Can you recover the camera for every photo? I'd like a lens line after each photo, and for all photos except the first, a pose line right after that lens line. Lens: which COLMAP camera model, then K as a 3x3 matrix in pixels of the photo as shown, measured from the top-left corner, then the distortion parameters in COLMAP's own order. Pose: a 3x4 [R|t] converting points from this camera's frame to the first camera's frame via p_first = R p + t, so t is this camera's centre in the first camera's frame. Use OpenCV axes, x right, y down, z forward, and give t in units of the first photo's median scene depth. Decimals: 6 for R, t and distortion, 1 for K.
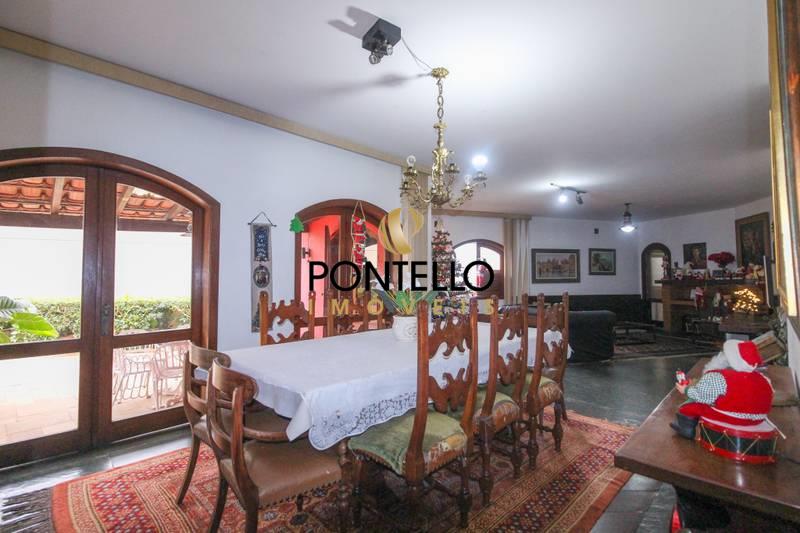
lens RADIAL K [[372.4, 0, 403.8], [0, 372.4, 268.0], [0, 0, 1]] dist [-0.005055, -0.000414]
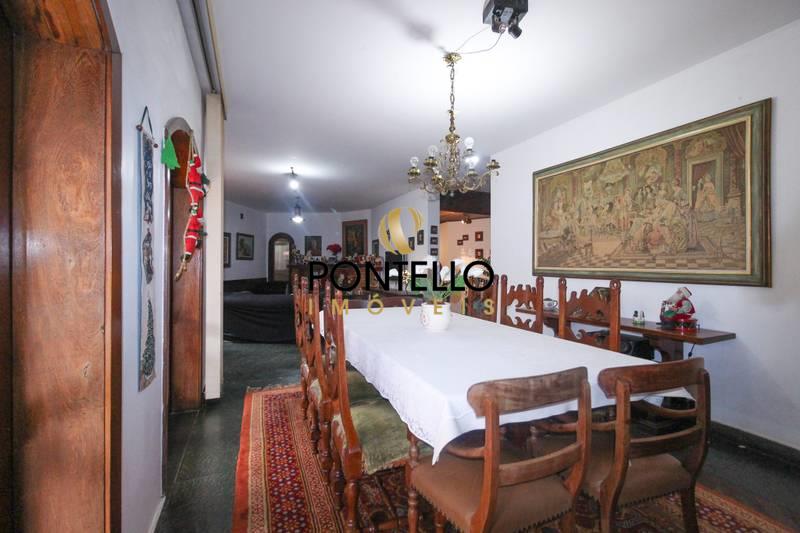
lens RADIAL K [[372.4, 0, 403.2], [0, 372.4, 263.4], [0, 0, 1]] dist [-0.005055, -0.000414]
pose [[0.370972, 0.003950, 0.928636, -0.301476], [-0.030297, 0.999510, 0.007852, 0.008826], [-0.928150, -0.031048, 0.370910, 0.252654]]
